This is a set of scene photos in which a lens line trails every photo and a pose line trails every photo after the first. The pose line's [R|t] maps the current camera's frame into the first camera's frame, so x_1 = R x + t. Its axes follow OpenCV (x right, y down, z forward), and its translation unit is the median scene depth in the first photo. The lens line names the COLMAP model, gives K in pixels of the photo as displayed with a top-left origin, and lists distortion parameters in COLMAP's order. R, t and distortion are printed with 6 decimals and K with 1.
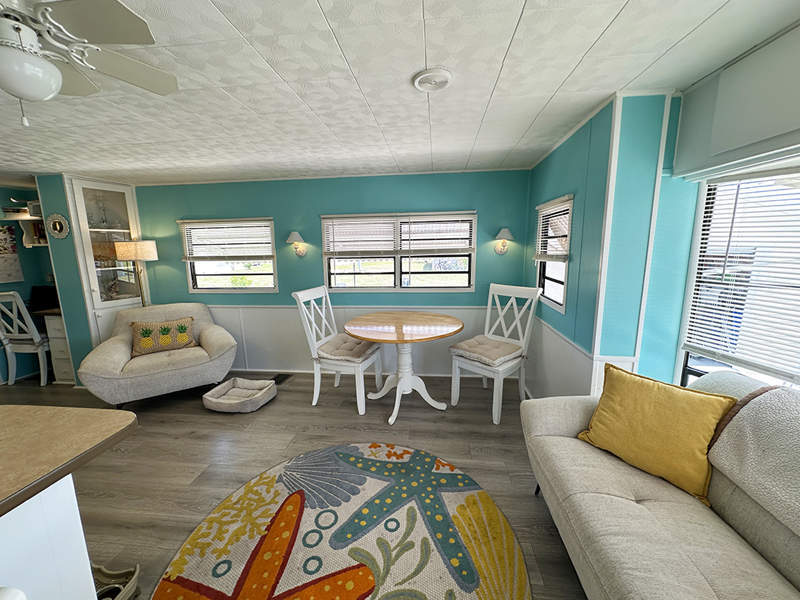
lens RADIAL K [[319.6, 0, 400.0], [0, 319.6, 300.0], [0, 0, 1]] dist [-0.001039, 0.000027]
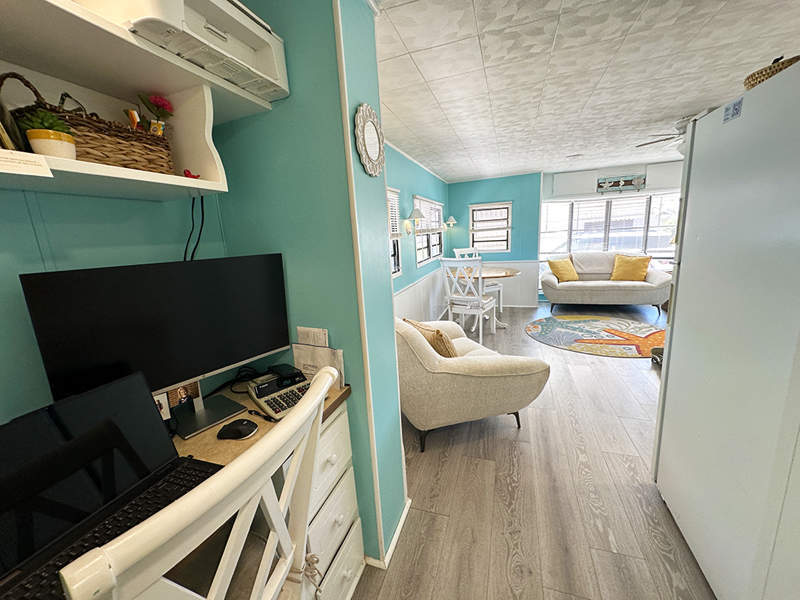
lens RADIAL K [[319.6, 0, 400.0], [0, 319.6, 300.0], [0, 0, 1]] dist [-0.001039, 0.000027]
pose [[0.219233, -0.192321, 0.956530, -1.887551], [0.217980, 0.965254, 0.144115, -0.125476], [-0.951011, 0.176910, 0.253537, 1.173615]]
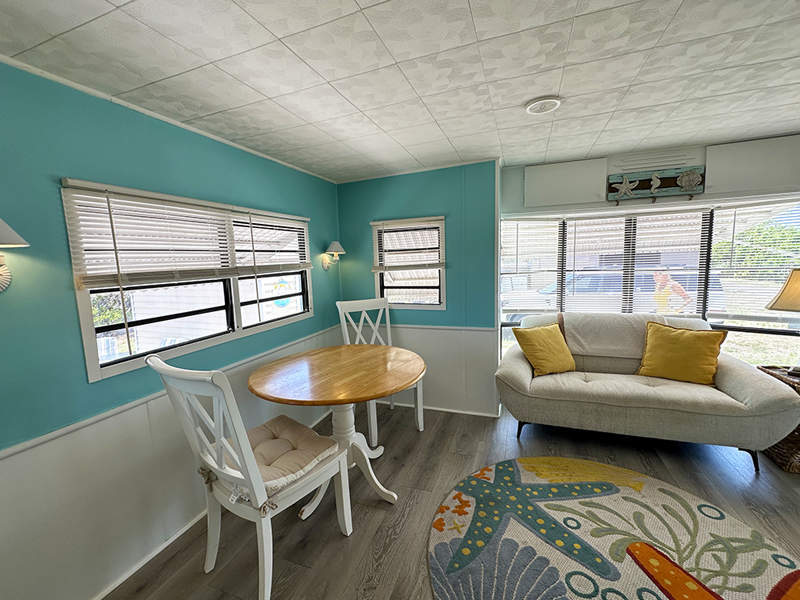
lens RADIAL K [[340.8, 0, 400.0], [0, 340.8, 300.0], [0, 0, 1]] dist [0.001324, 0.000292]
pose [[0.239946, -0.107066, 0.964864, -0.770690], [0.197673, 0.978466, 0.059418, -0.102501], [-0.950448, 0.176470, 0.255943, 0.775565]]
